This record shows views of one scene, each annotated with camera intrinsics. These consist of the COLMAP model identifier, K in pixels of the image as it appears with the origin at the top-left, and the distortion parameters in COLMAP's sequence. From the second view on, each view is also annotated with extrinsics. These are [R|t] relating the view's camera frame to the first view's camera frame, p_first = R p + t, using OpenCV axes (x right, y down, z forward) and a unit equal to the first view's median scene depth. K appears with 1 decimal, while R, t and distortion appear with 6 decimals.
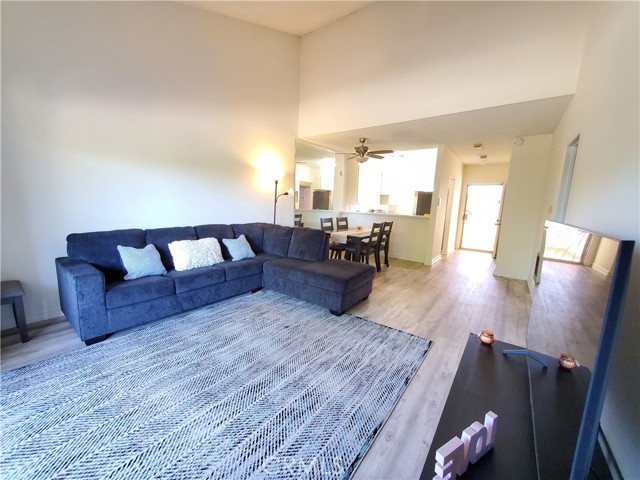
lens RADIAL K [[252.3, 0, 319.8], [0, 252.3, 238.2], [0, 0, 1]] dist [0.005113, -0.000994]
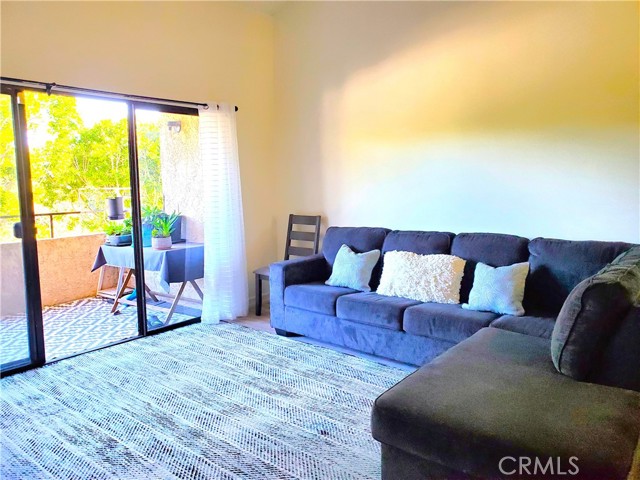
lens RADIAL K [[497.6, 0, 320.9], [0, 497.6, 236.7], [0, 0, 1]] dist [0.041495, -0.034900]
pose [[-0.031819, 0.081207, -0.996189, 0.940574], [-0.130177, 0.987867, 0.084687, -0.140562], [0.990980, 0.132376, -0.020862, 1.061489]]
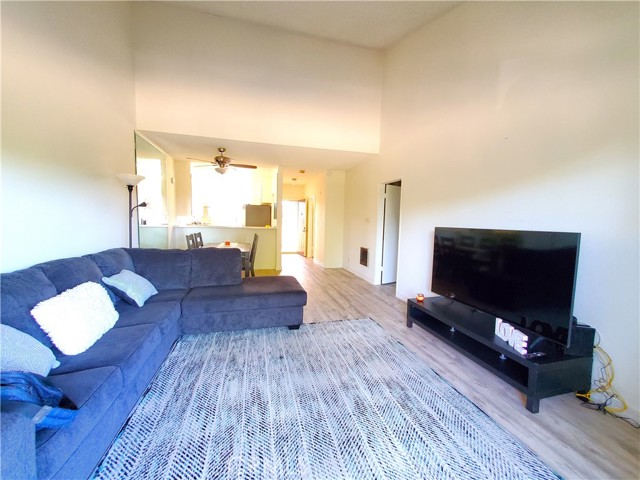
lens RADIAL K [[252.3, 0, 319.5], [0, 252.3, 237.0], [0, 0, 1]] dist [0.005113, -0.000994]
pose [[0.618845, -0.075989, 0.781829, -0.790930], [0.108546, 0.994034, 0.010695, -0.075775], [-0.777977, 0.078246, 0.623401, 0.331222]]
